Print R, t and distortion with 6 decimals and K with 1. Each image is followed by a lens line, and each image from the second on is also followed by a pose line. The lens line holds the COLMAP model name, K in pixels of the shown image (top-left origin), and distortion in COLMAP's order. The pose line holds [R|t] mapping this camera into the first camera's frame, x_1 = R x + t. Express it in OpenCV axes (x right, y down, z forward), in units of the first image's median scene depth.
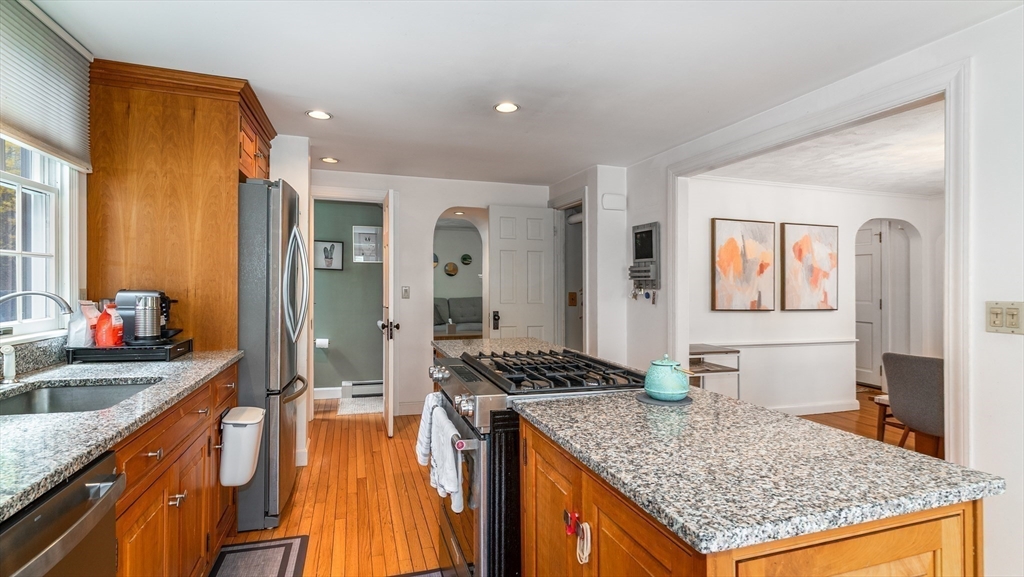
lens RADIAL K [[498.5, 0, 508.9], [0, 498.5, 284.7], [0, 0, 1]] dist [0.001412, -0.000239]
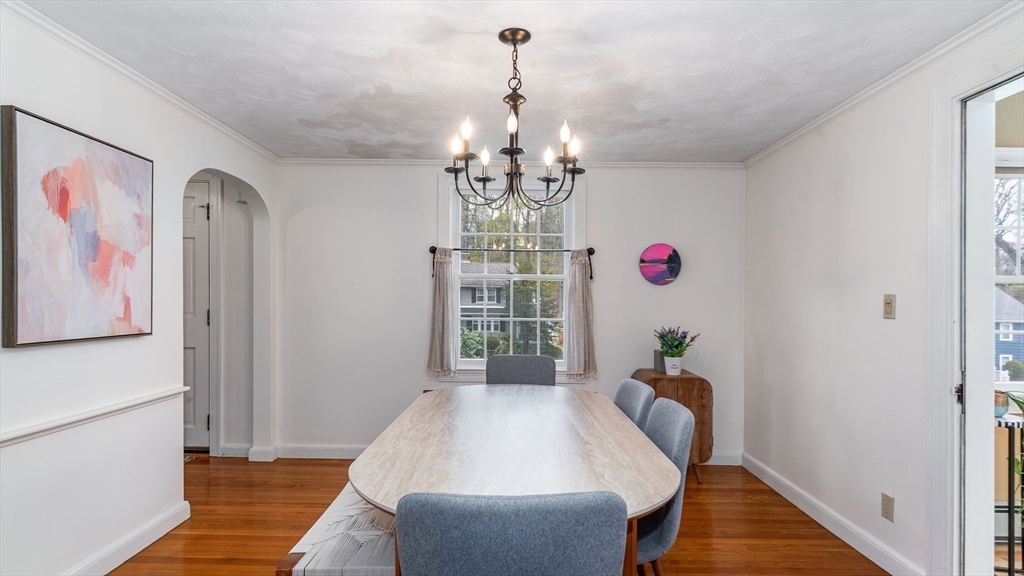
lens RADIAL K [[509.1, 0, 506.9], [0, 509.1, 298.5], [0, 0, 1]] dist [0.002014, 0.000454]
pose [[0.319030, -0.001309, 0.947744, 0.368964], [-0.006375, 0.999973, 0.003527, 0.014848], [-0.947723, -0.007168, 0.319014, 0.633794]]
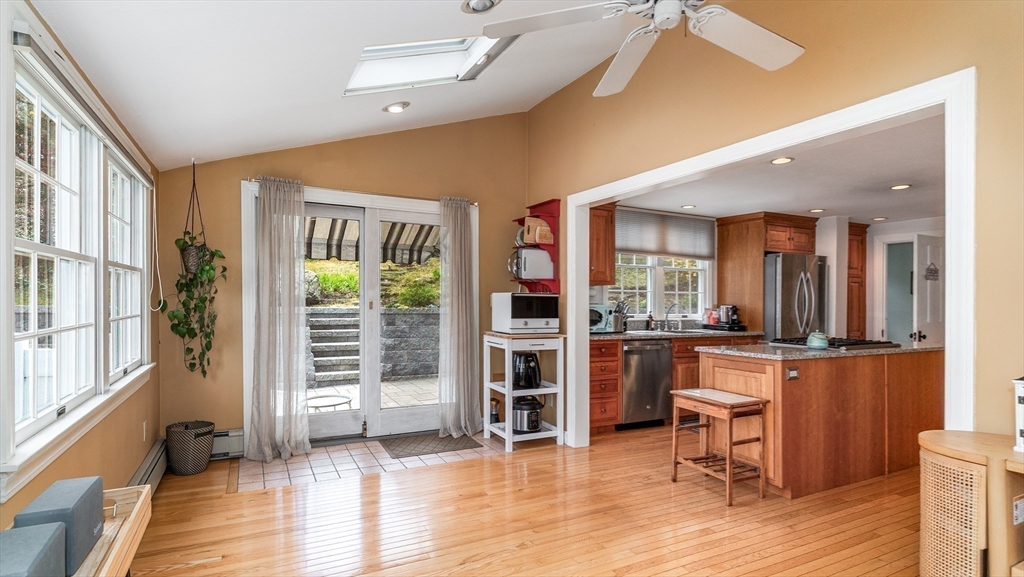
lens RADIAL K [[498.5, 0, 508.9], [0, 498.5, 284.7], [0, 0, 1]] dist [0.001412, -0.000239]
pose [[0.163977, -0.041760, -0.985580, 0.913093], [-0.014761, 0.998888, -0.044780, 0.021990], [0.986354, 0.021891, 0.163179, -0.302632]]
